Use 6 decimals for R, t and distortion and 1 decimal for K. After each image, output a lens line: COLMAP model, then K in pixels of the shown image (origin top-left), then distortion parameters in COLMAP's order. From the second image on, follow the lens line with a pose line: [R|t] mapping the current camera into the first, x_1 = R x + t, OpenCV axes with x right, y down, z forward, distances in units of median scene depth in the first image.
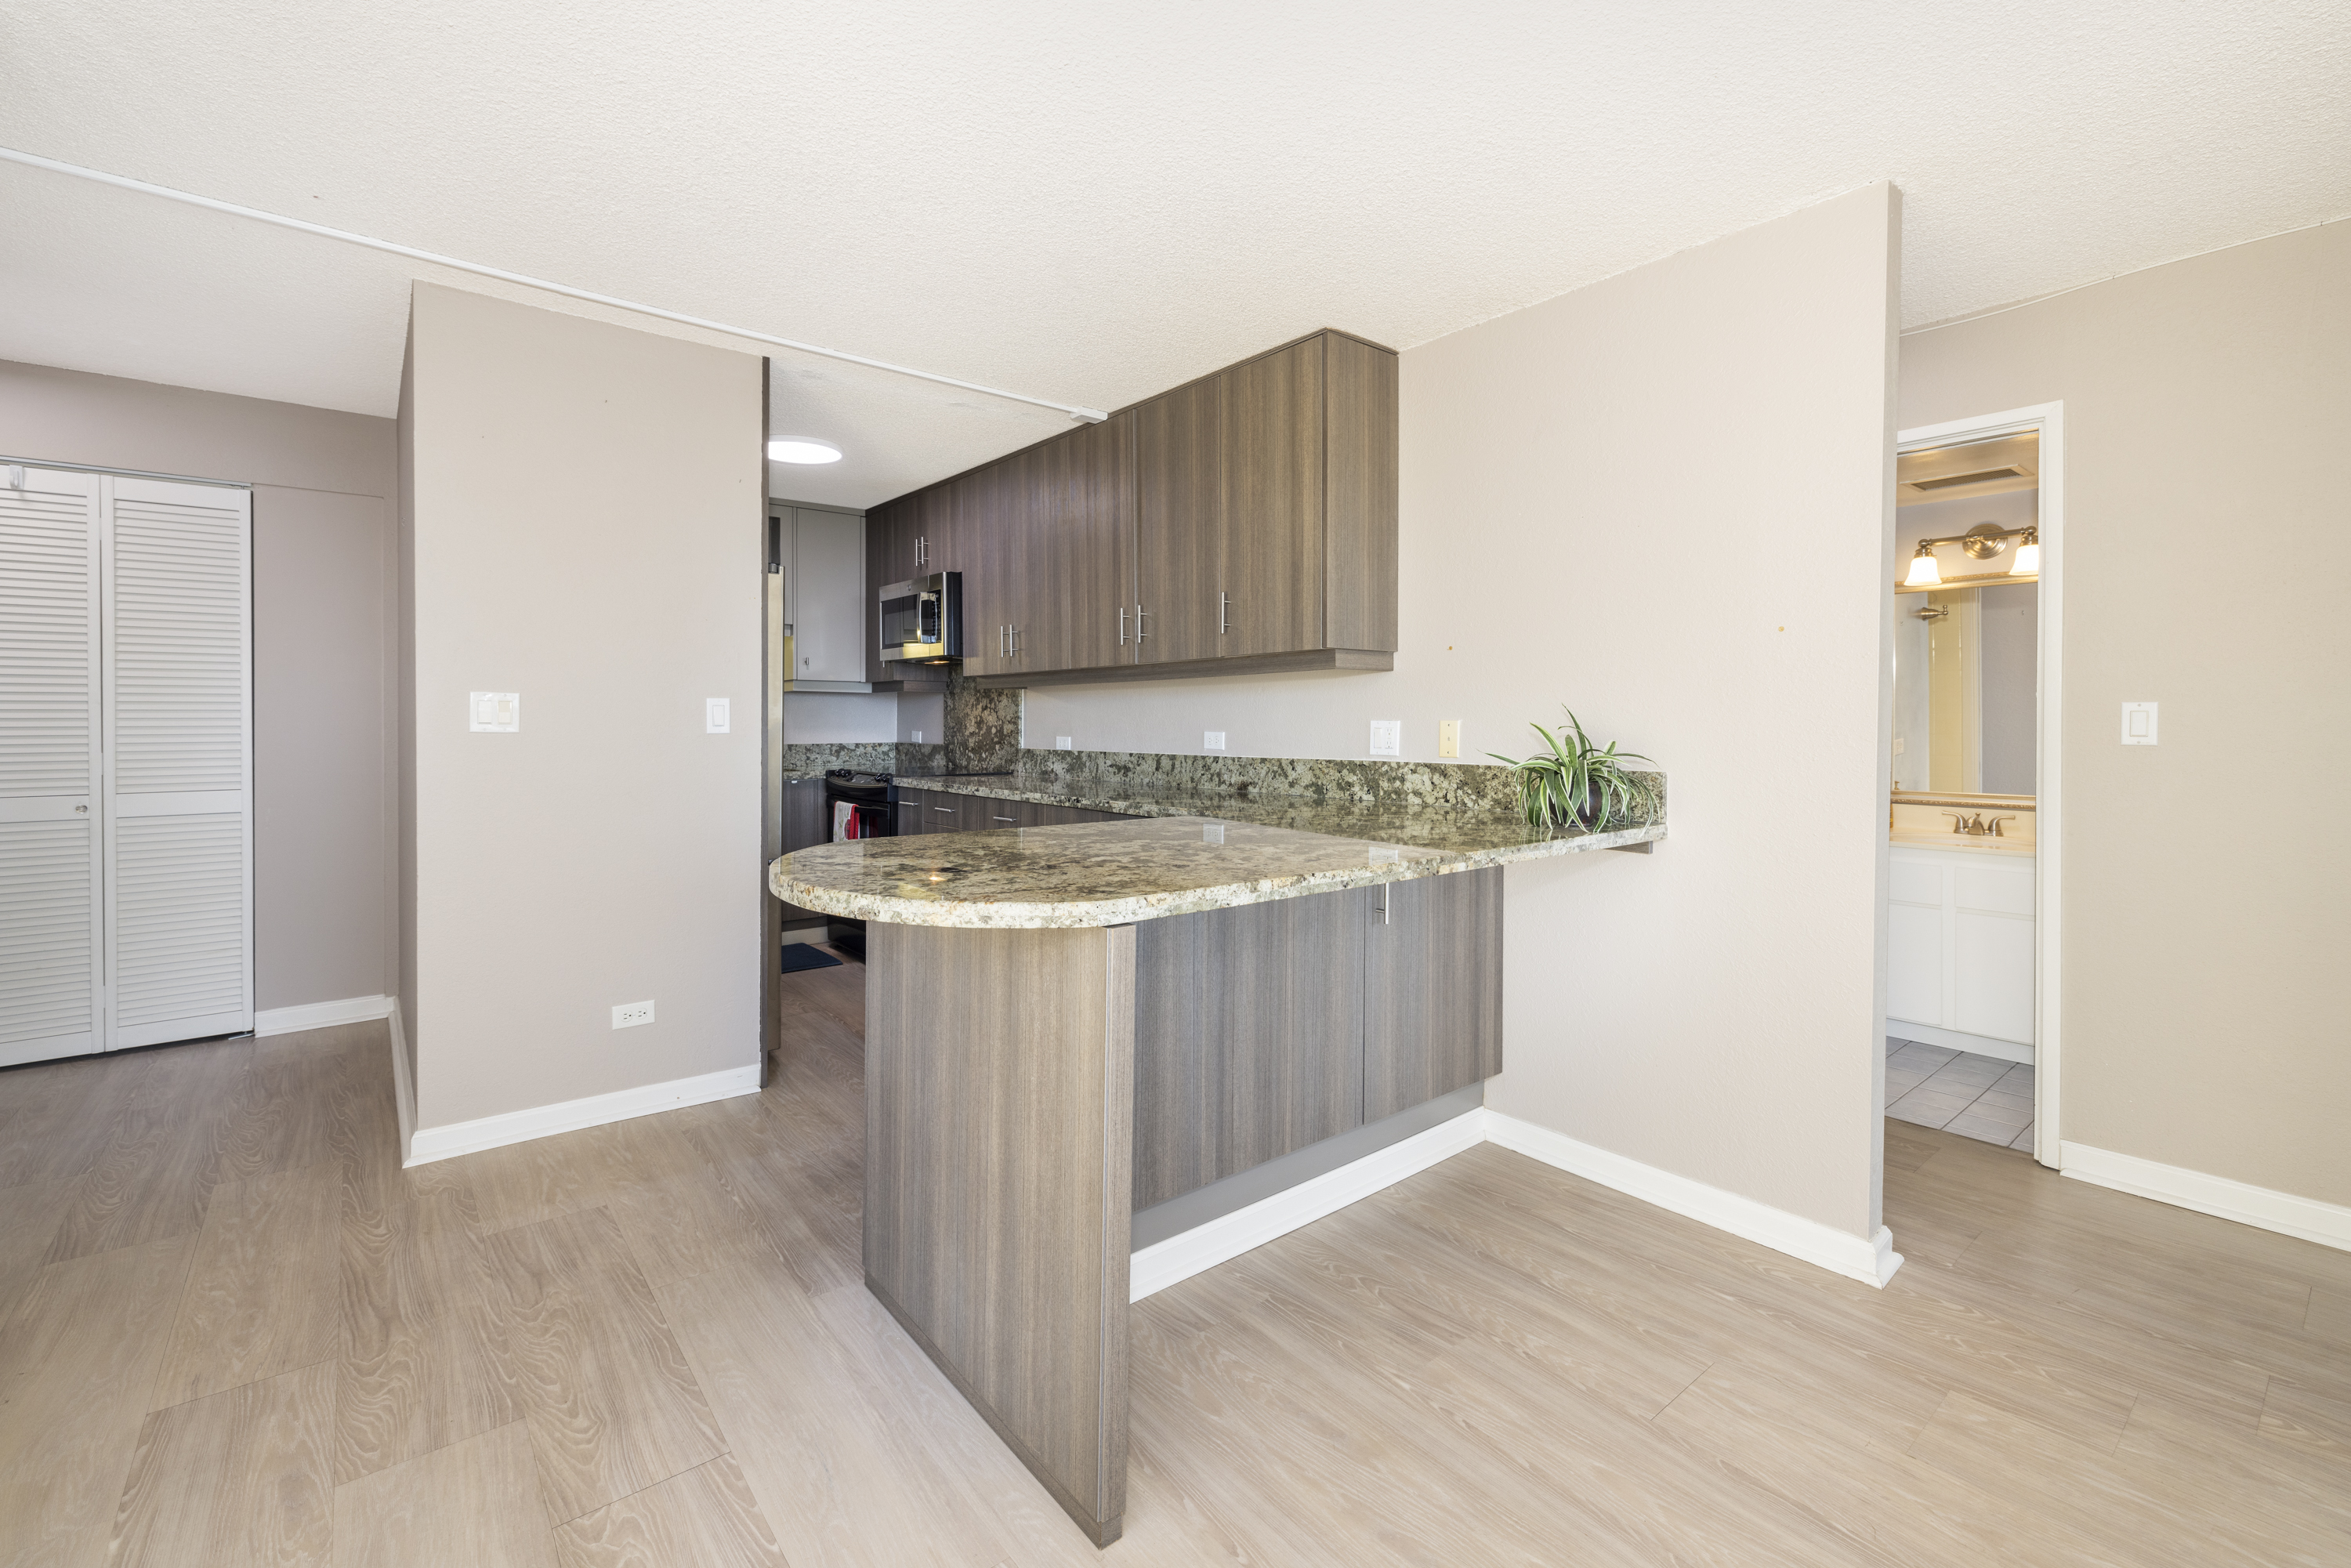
lens RADIAL K [[998.1, 0, 1193.2], [0, 998.1, 738.7], [0, 0, 1]] dist [0.001798, 0.000094]
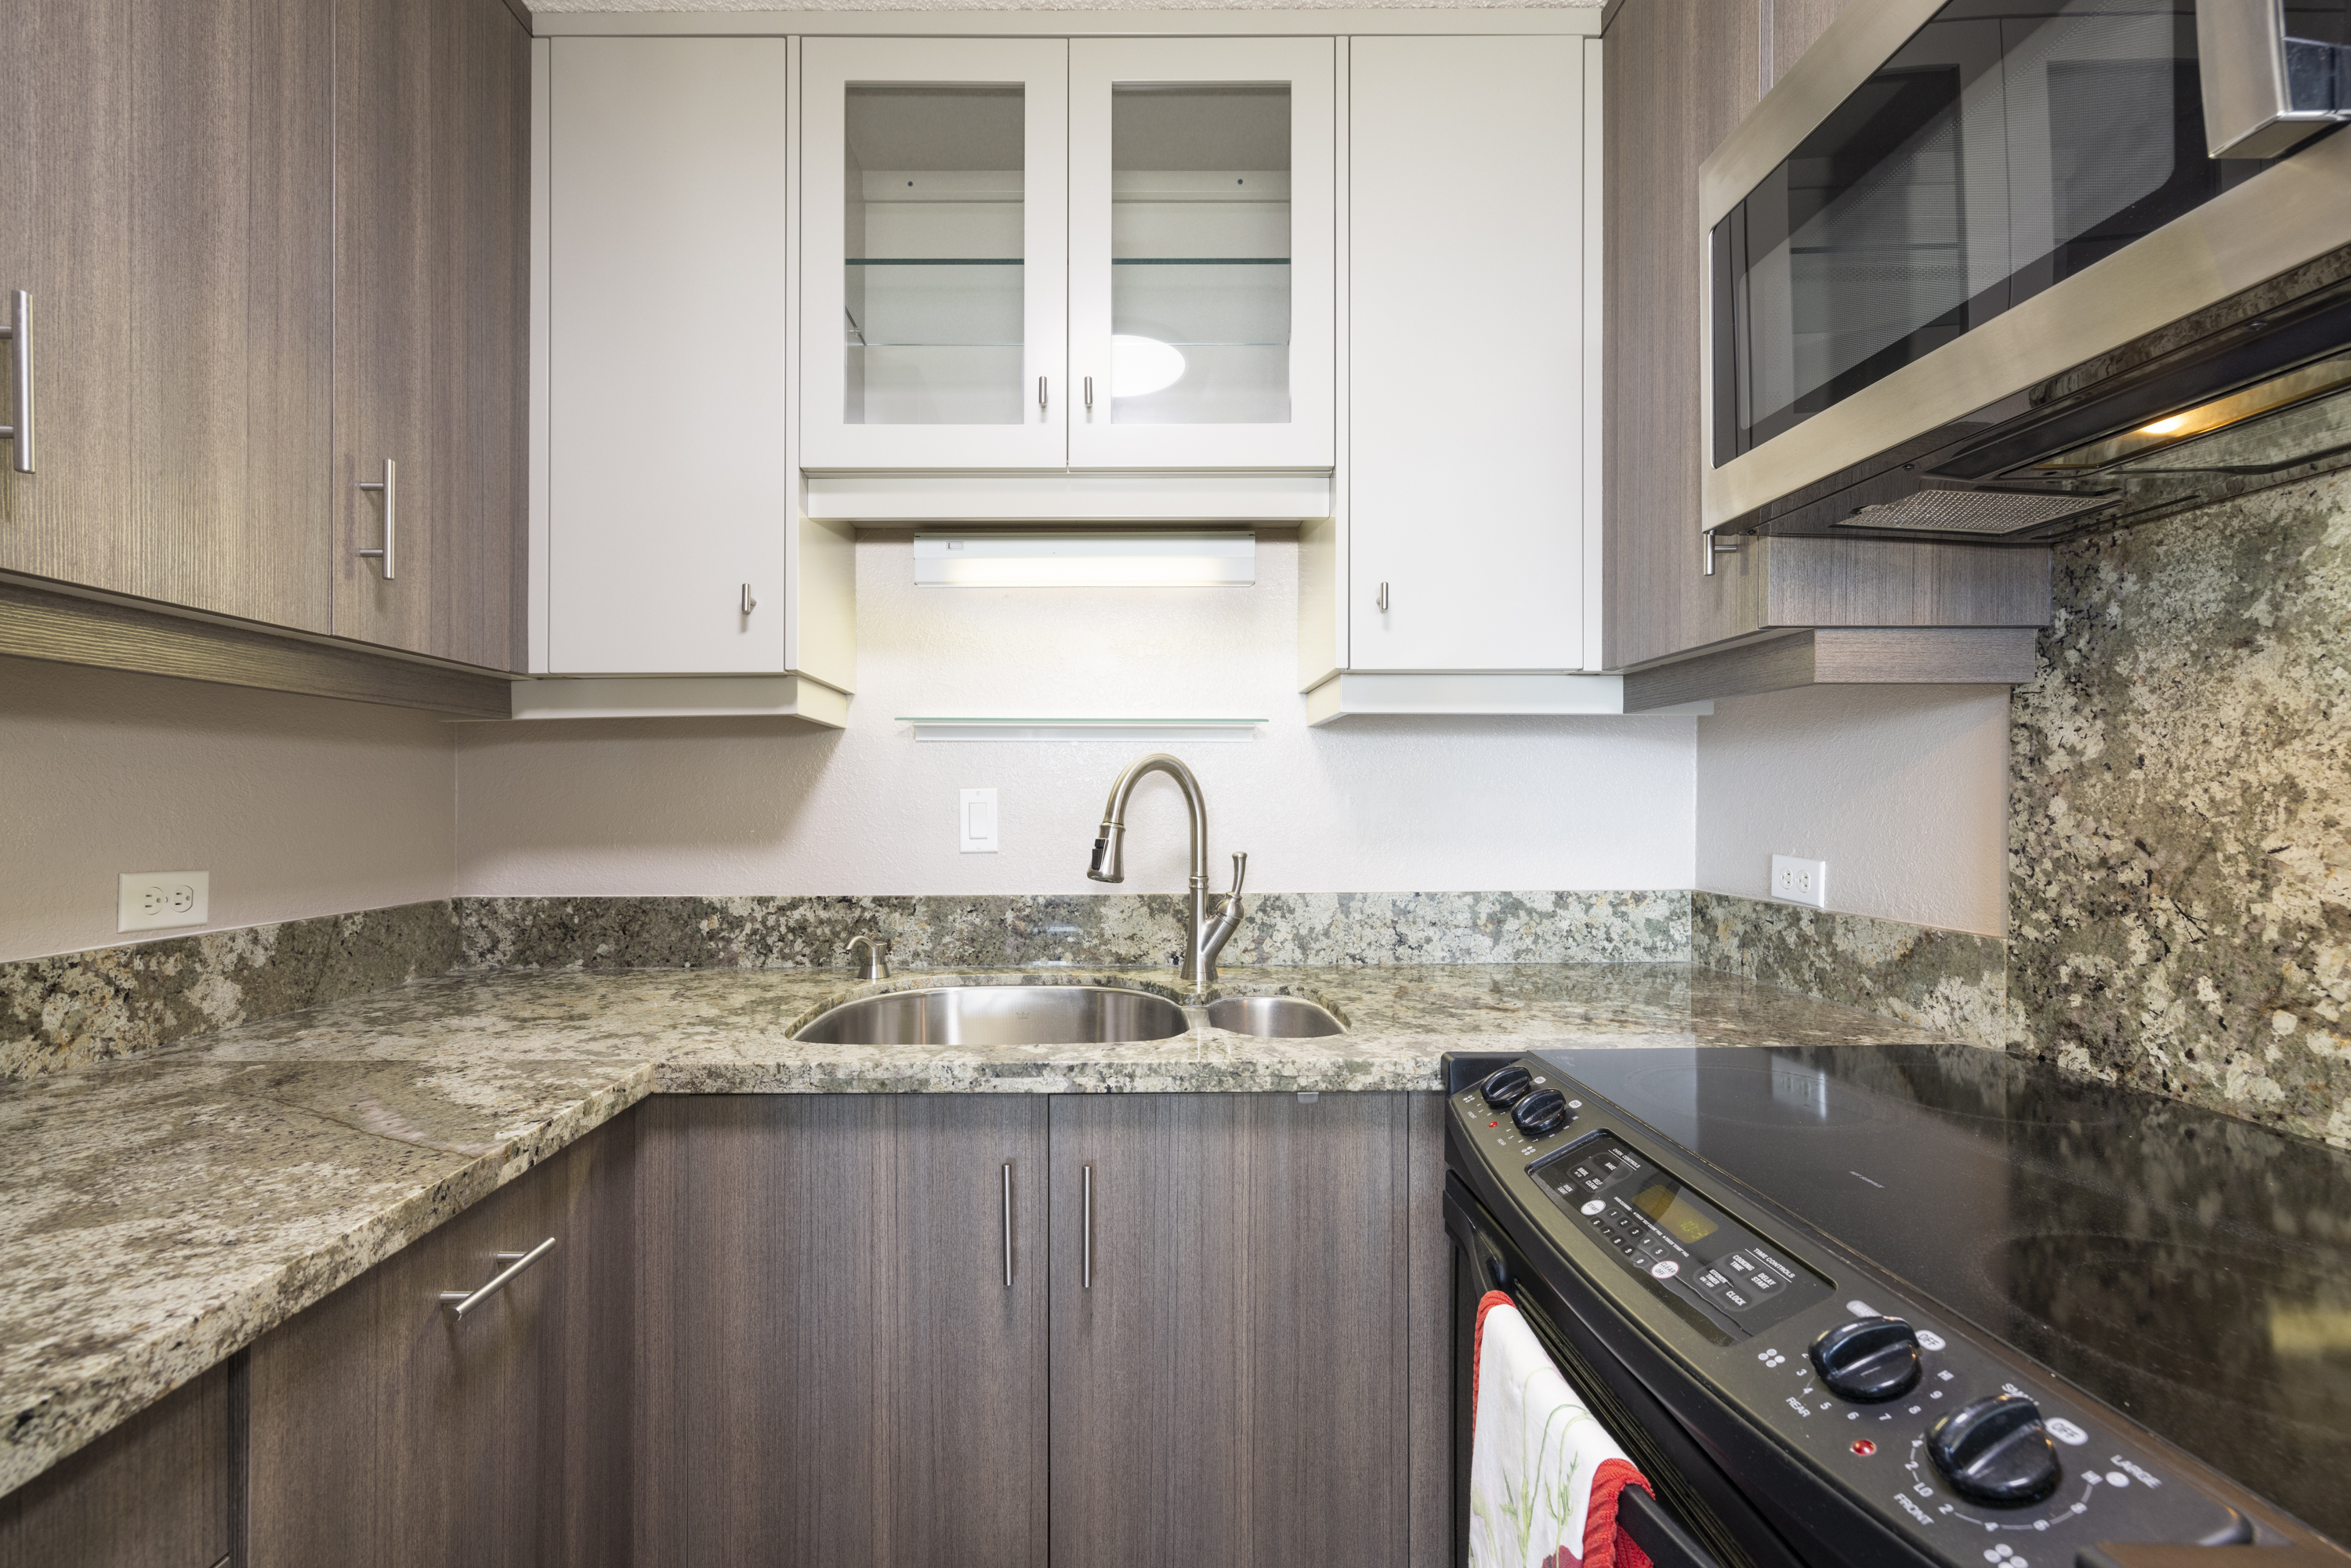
lens RADIAL K [[1042.9, 0, 1182.4], [0, 1042.9, 792.6], [0, 0, 1]] dist [0.009207, 0.000388]
pose [[0.803971, -0.005133, -0.594647, -0.258864], [-0.011792, 0.999629, -0.024572, -0.016909], [0.594552, 0.026767, 0.803612, 0.729332]]
